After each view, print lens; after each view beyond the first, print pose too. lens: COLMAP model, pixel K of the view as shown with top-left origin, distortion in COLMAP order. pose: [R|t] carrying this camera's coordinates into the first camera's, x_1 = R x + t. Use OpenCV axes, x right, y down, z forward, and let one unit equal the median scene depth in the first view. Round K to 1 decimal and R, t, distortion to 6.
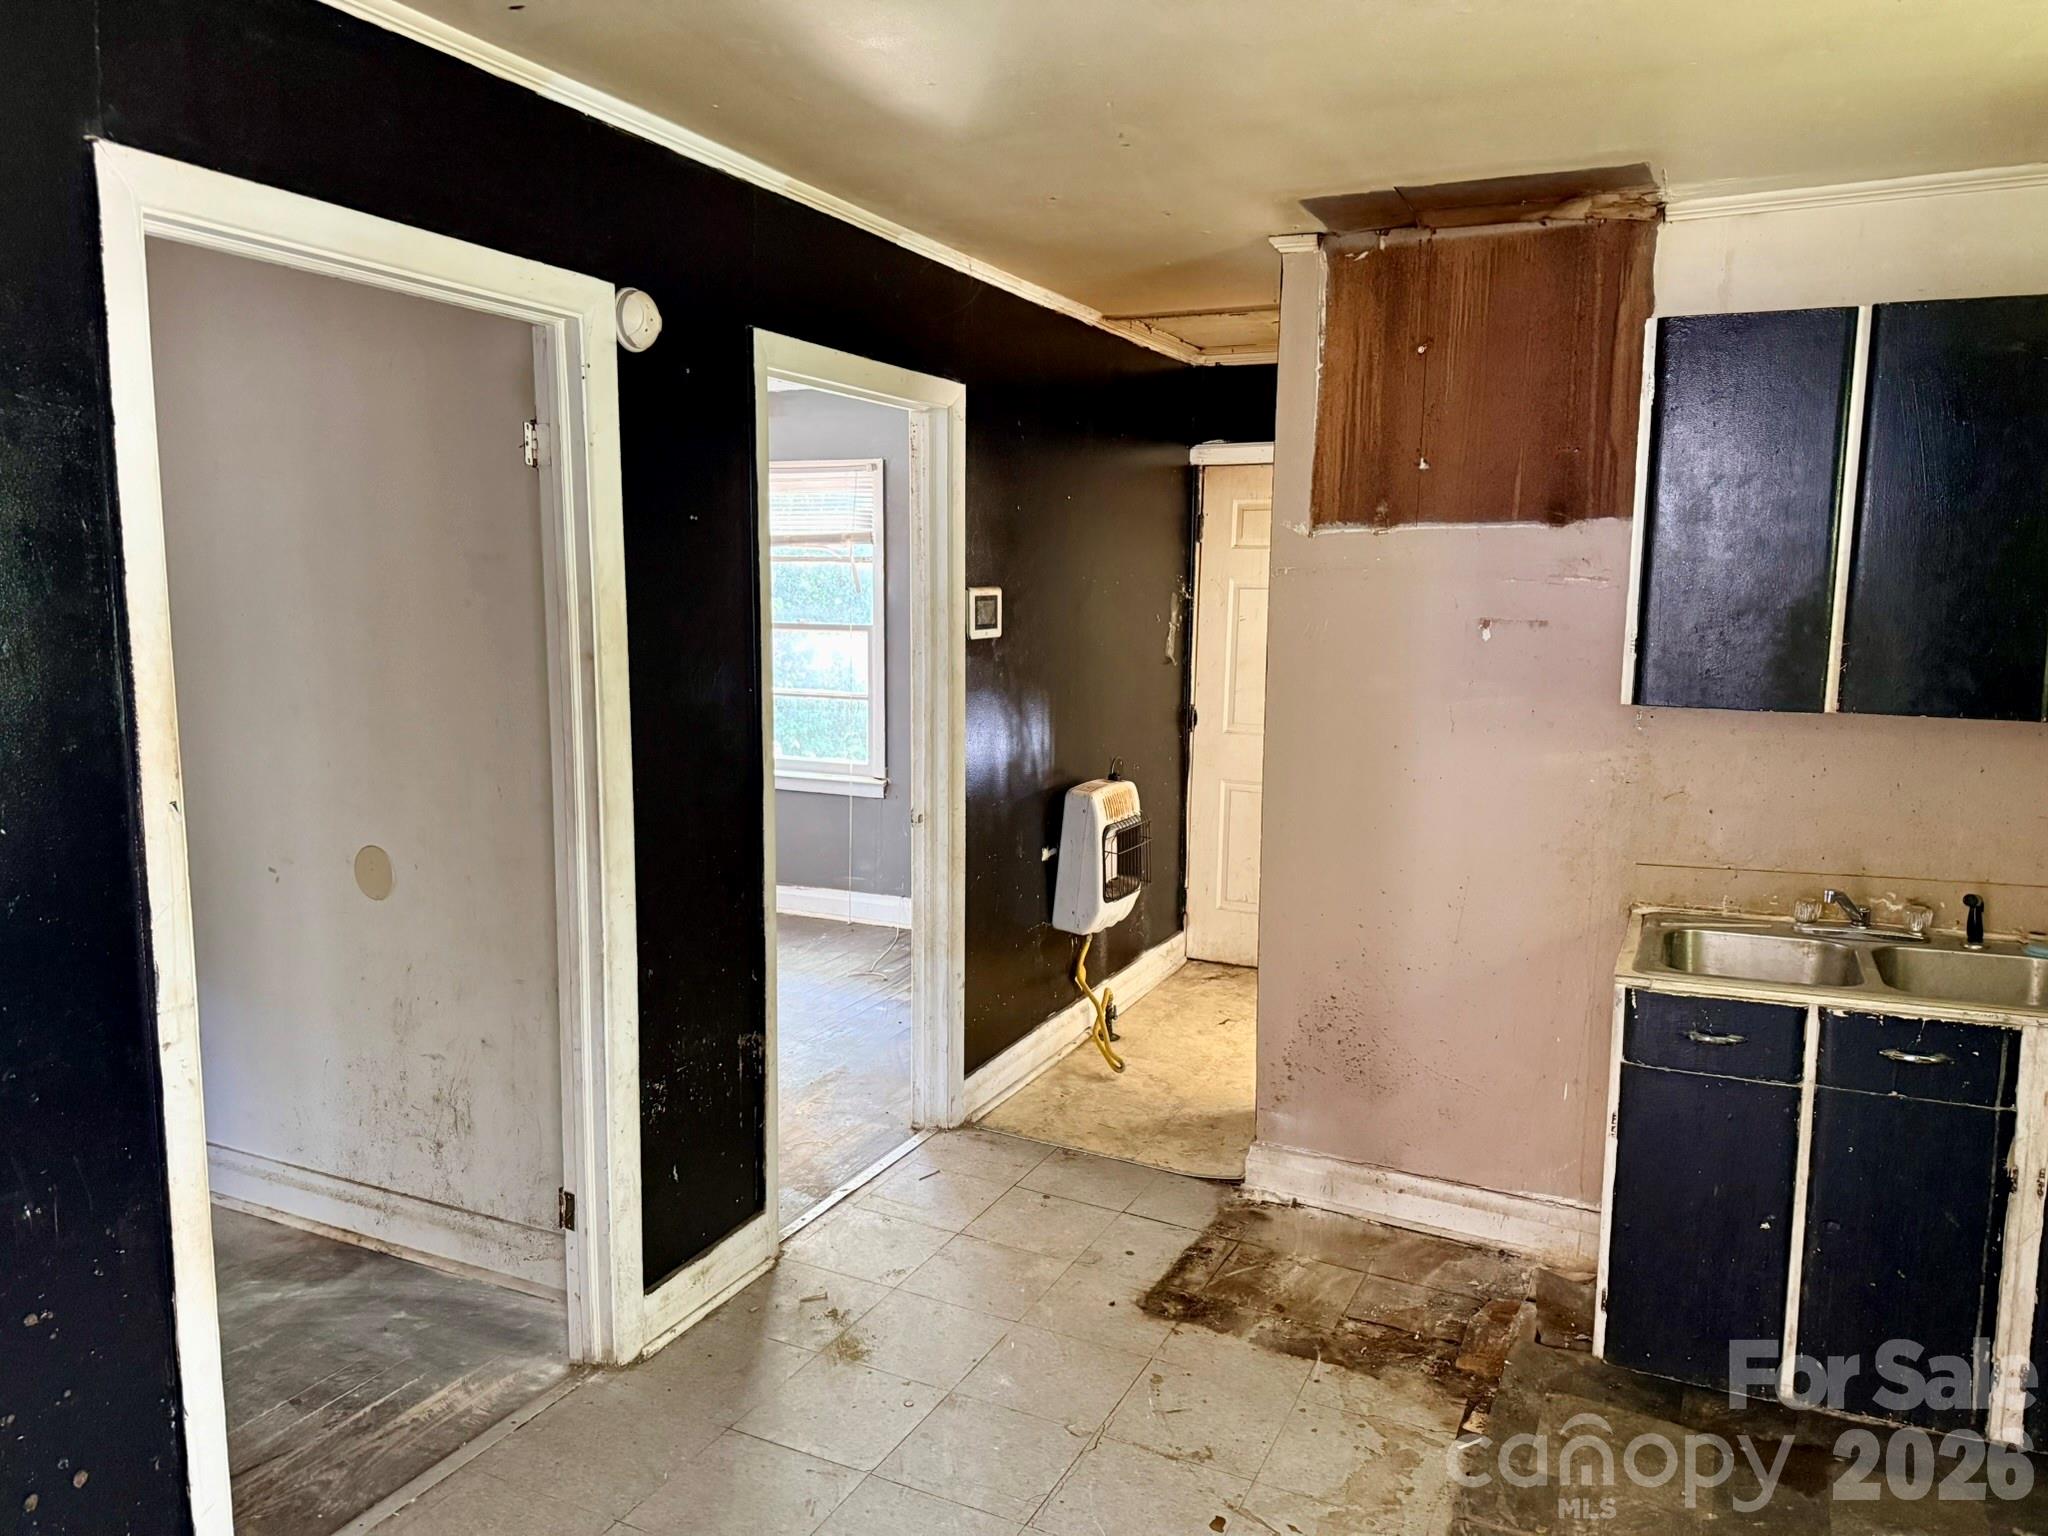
lens RADIAL K [[1425.8, 0, 1024.0], [0, 1425.8, 768.0], [0, 0, 1]] dist [0.092903, -0.149195]
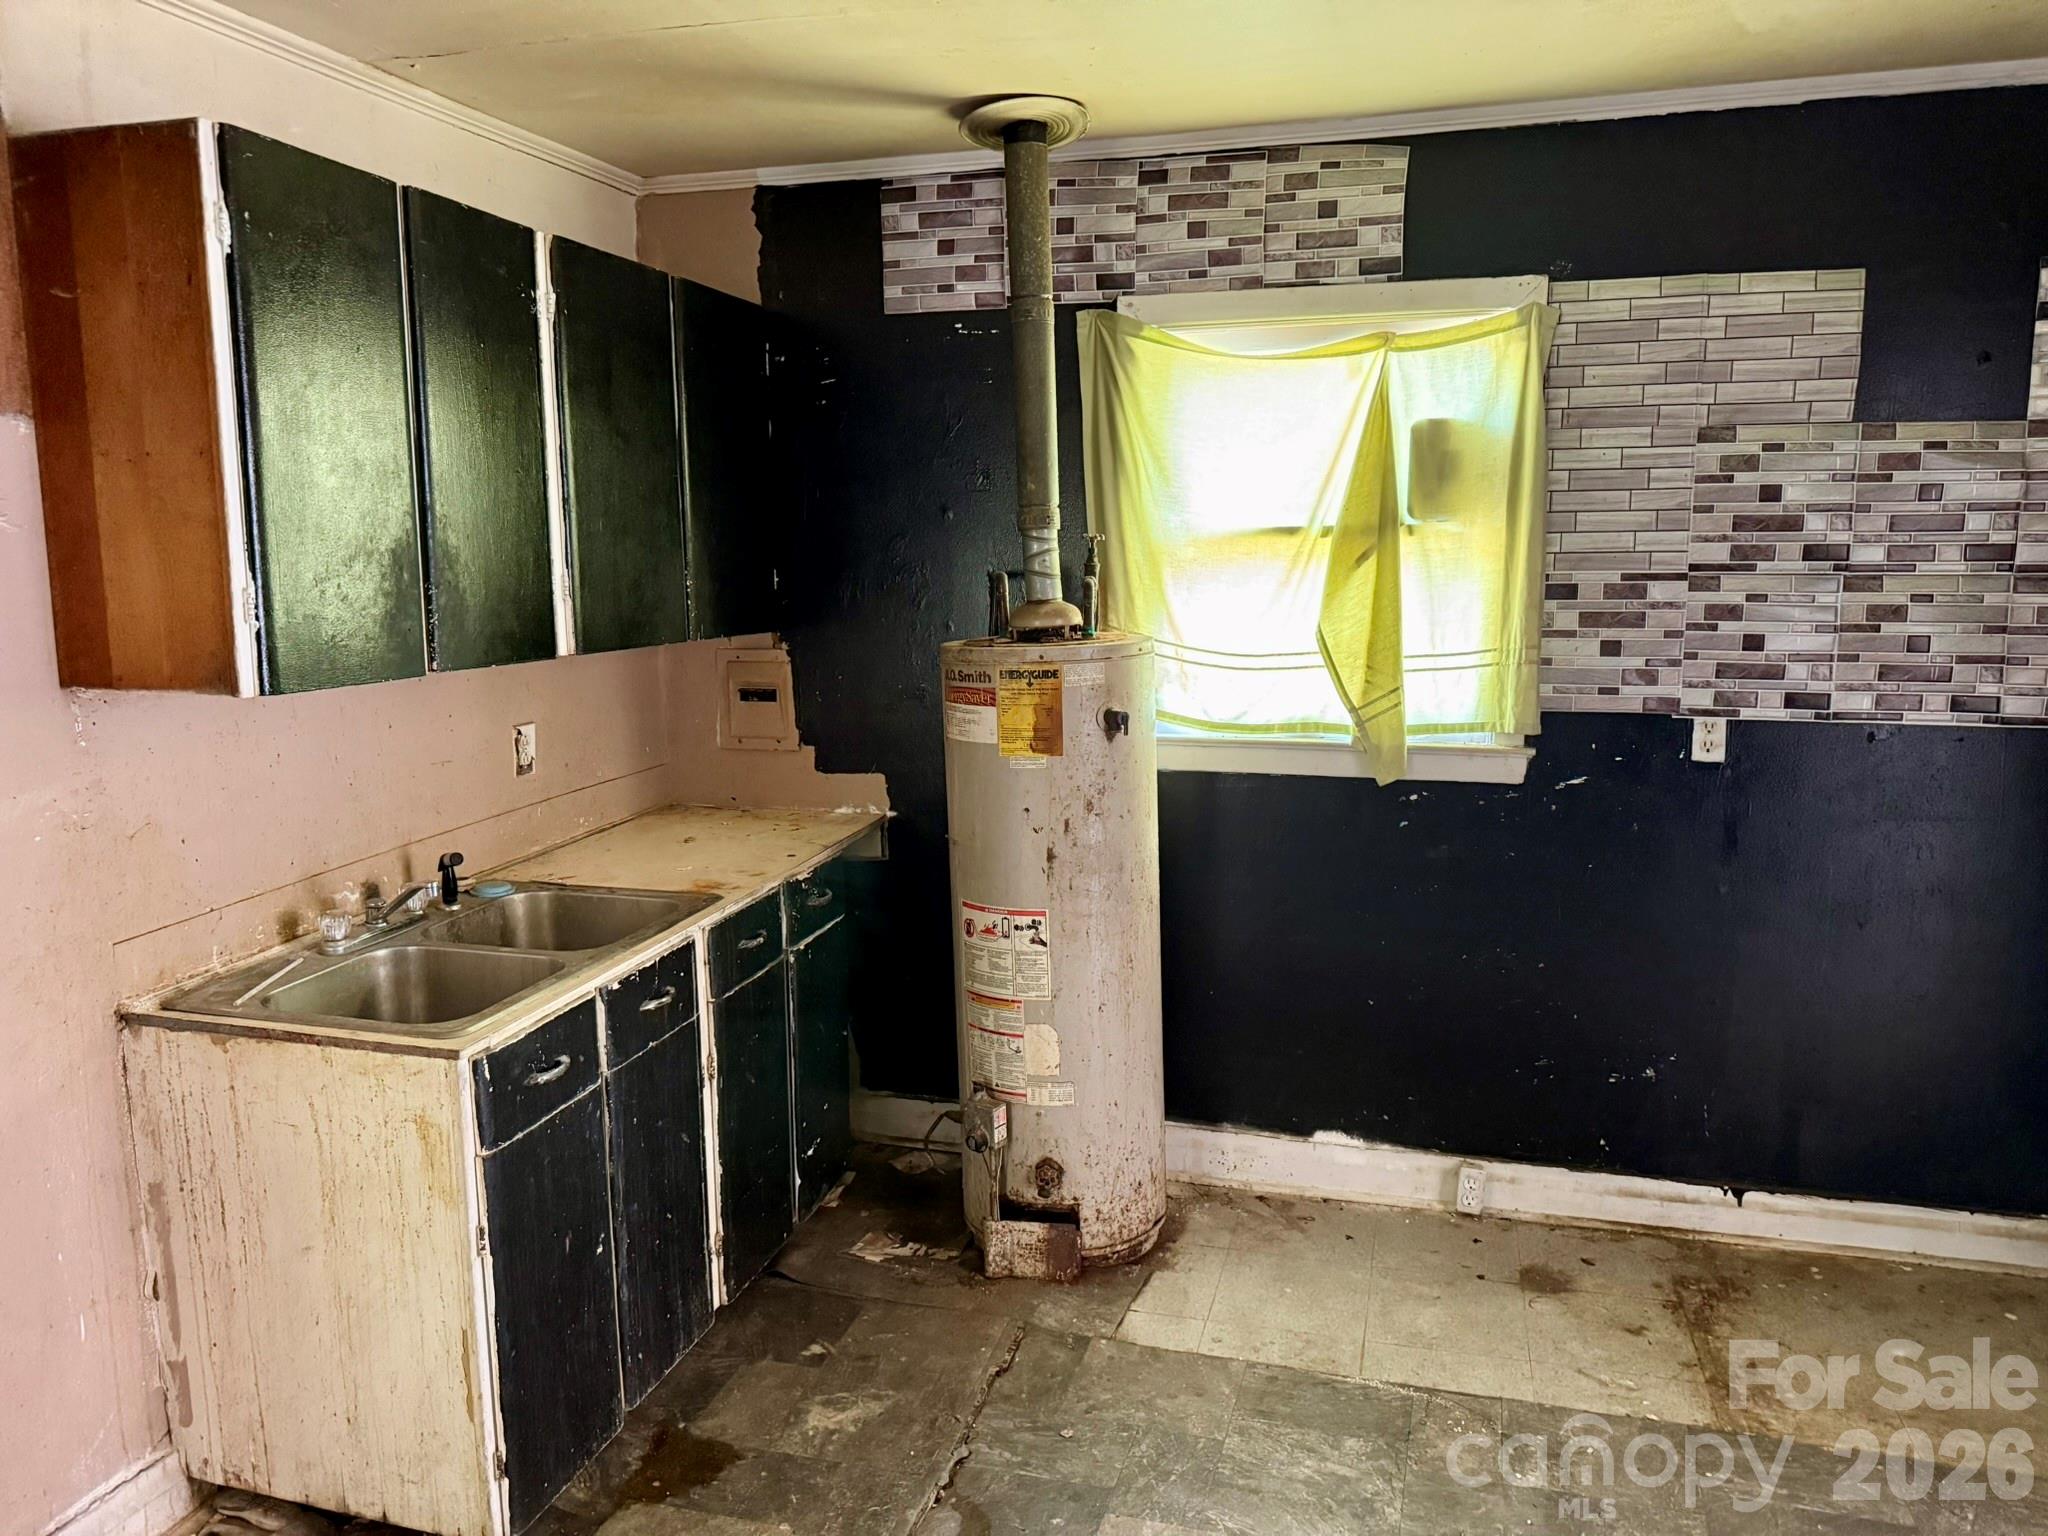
lens RADIAL K [[1445.9, 0, 1021.2], [0, 1445.9, 773.3], [0, 0, 1]] dist [0.146371, -0.251170]
pose [[-0.172742, -0.154291, 0.972808, -0.274386], [0.133724, 0.974837, 0.178358, -0.070538], [-0.975847, 0.160897, -0.147763, 0.632188]]
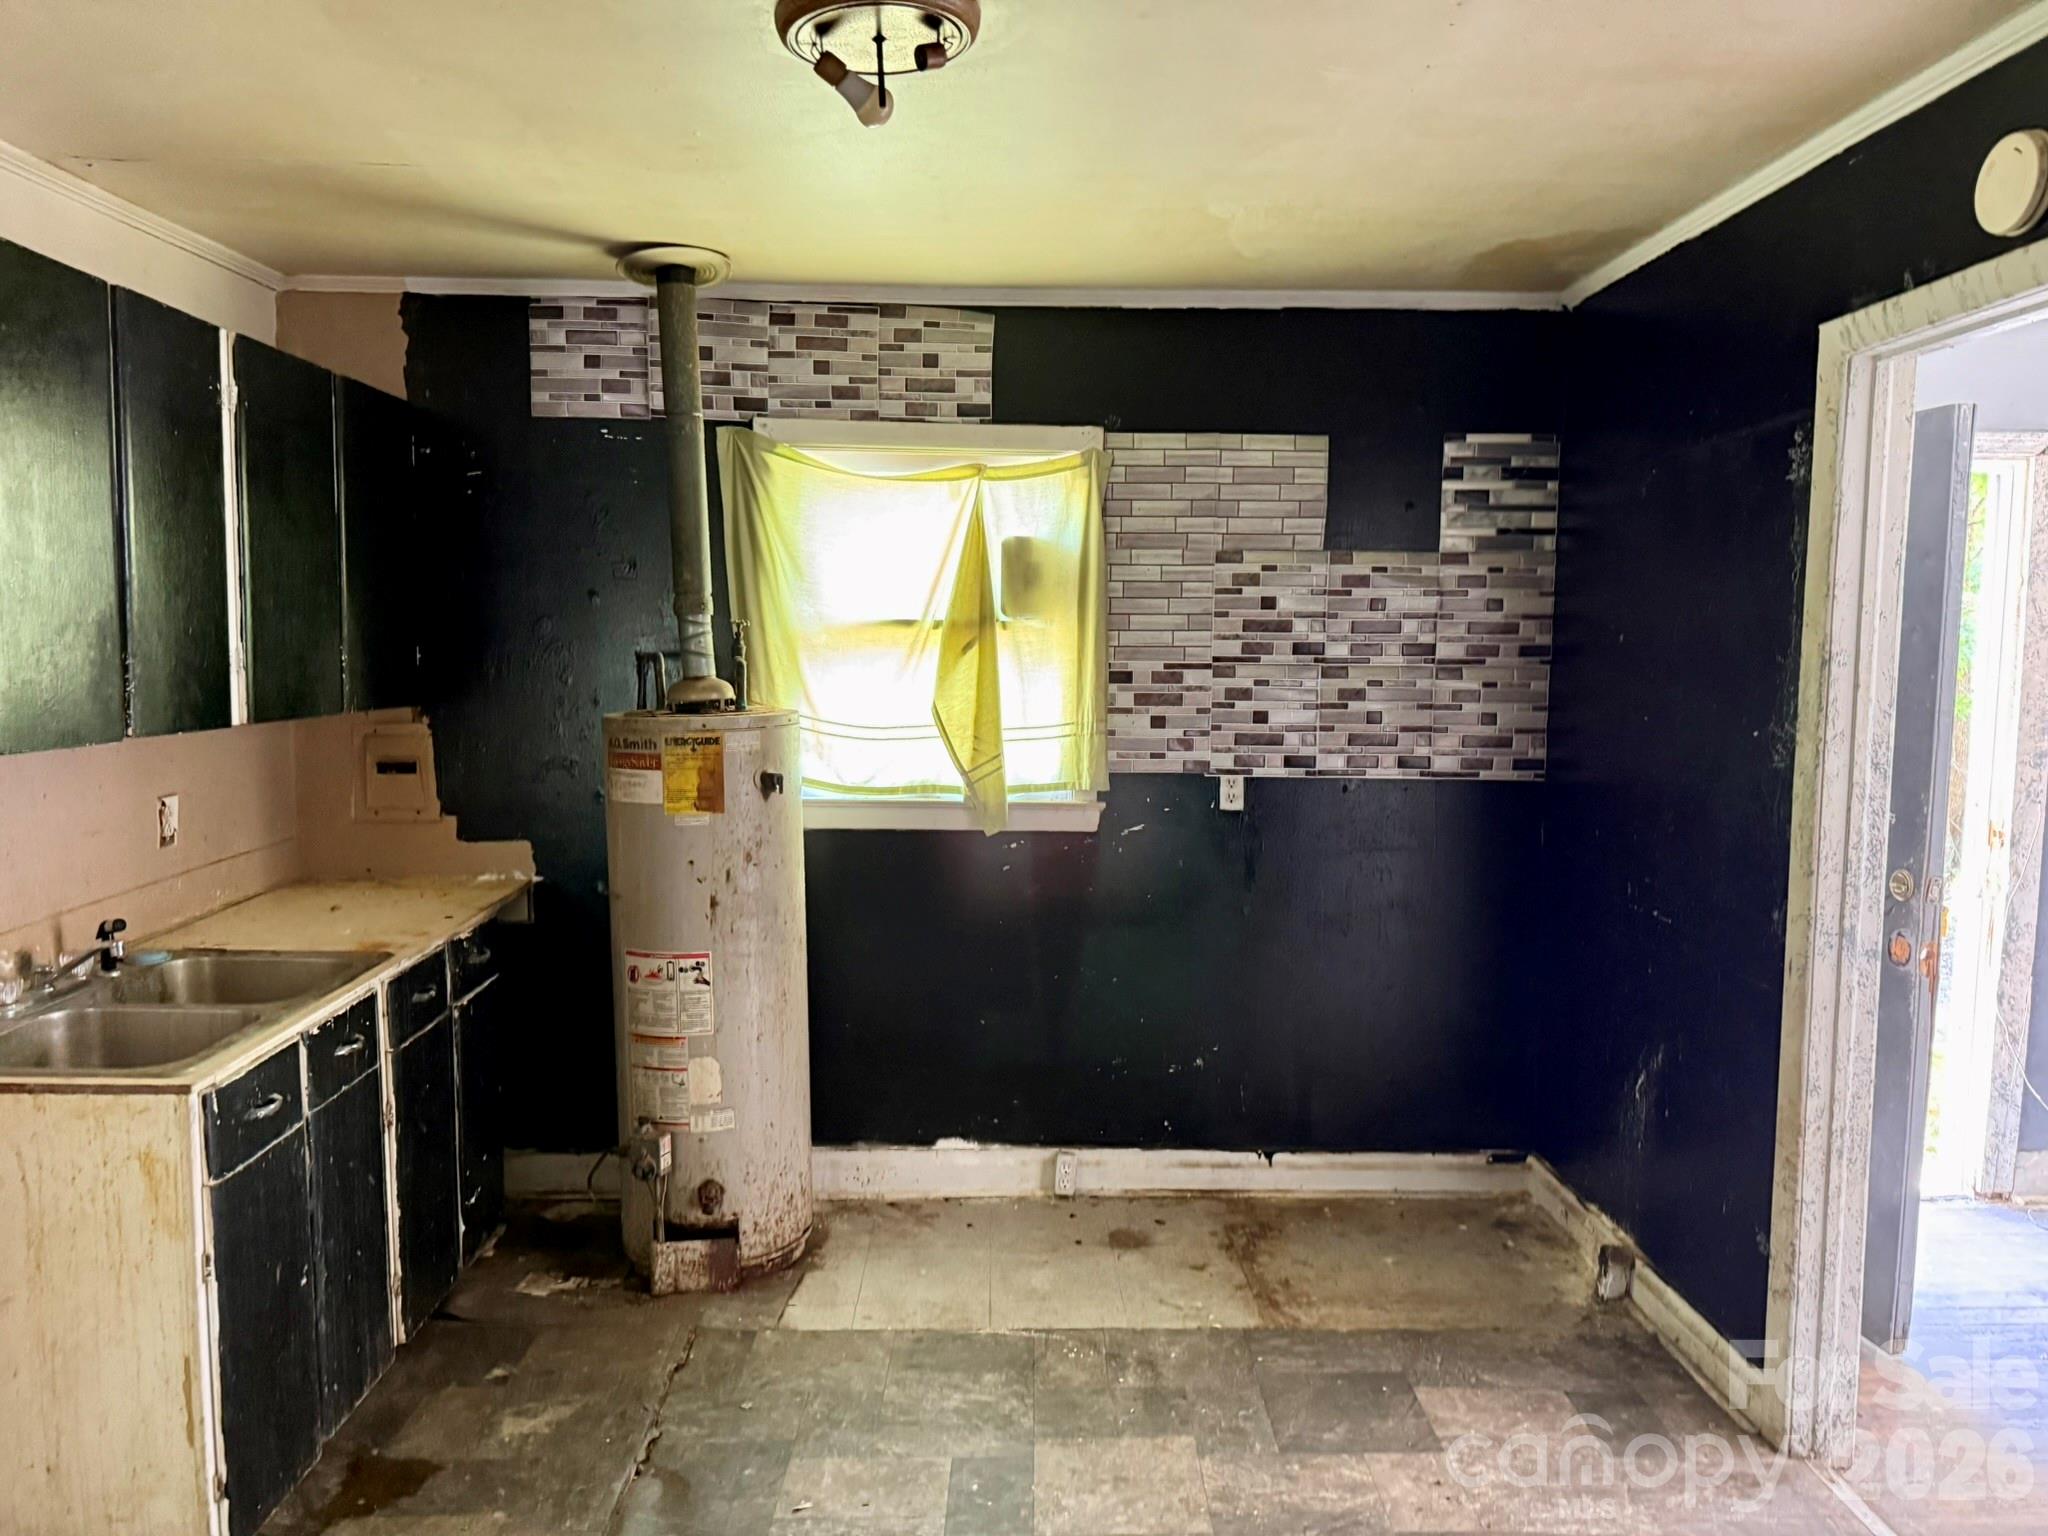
lens RADIAL K [[1445.9, 0, 1021.2], [0, 1445.9, 773.3], [0, 0, 1]] dist [0.146371, -0.251170]
pose [[-0.458856, -0.088130, 0.884129, -0.389658], [0.103382, 0.983014, 0.151642, -0.077665], [-0.882475, 0.160985, -0.441951, 0.727057]]
